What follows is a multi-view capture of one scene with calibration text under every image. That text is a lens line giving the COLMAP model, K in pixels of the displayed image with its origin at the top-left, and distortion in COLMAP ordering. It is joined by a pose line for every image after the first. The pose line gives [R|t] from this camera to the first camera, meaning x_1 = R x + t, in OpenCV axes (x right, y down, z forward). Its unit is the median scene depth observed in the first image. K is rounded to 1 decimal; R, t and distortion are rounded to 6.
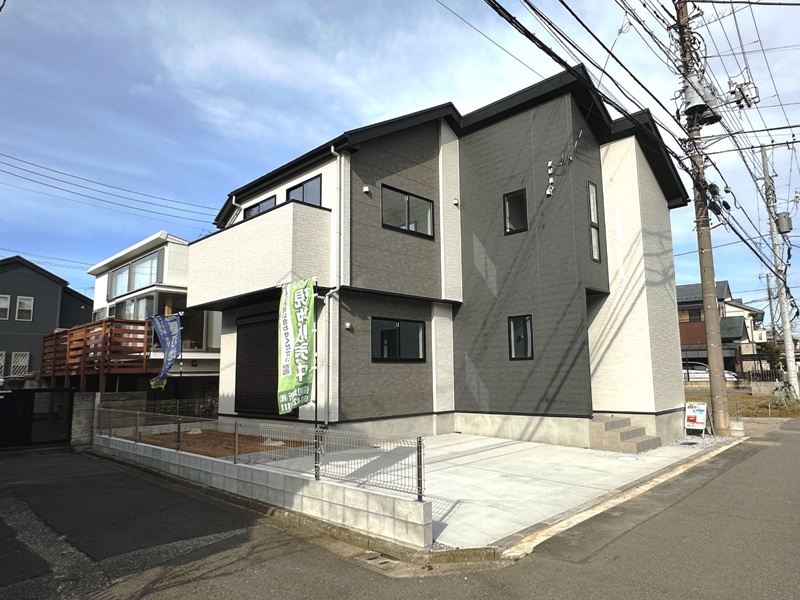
lens RADIAL K [[535.8, 0, 404.2], [0, 535.8, 302.5], [0, 0, 1]] dist [-0.021135, 0.000825]
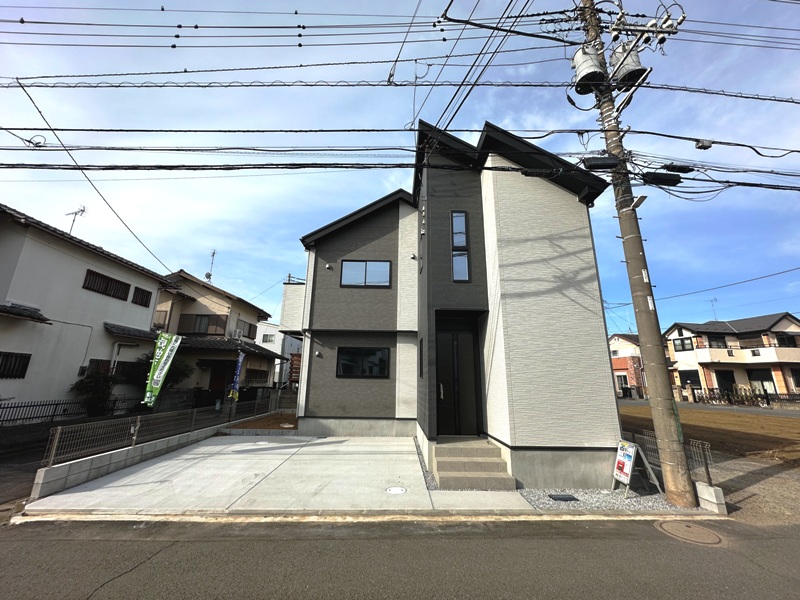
lens RADIAL K [[319.6, 0, 398.8], [0, 319.6, 297.4], [0, 0, 1]] dist [-0.000966, 0.000361]
pose [[0.699397, -0.154516, -0.697832, 0.693696], [0.068577, 0.986355, -0.149671, 0.034987], [0.711436, 0.056825, 0.700449, 0.473735]]
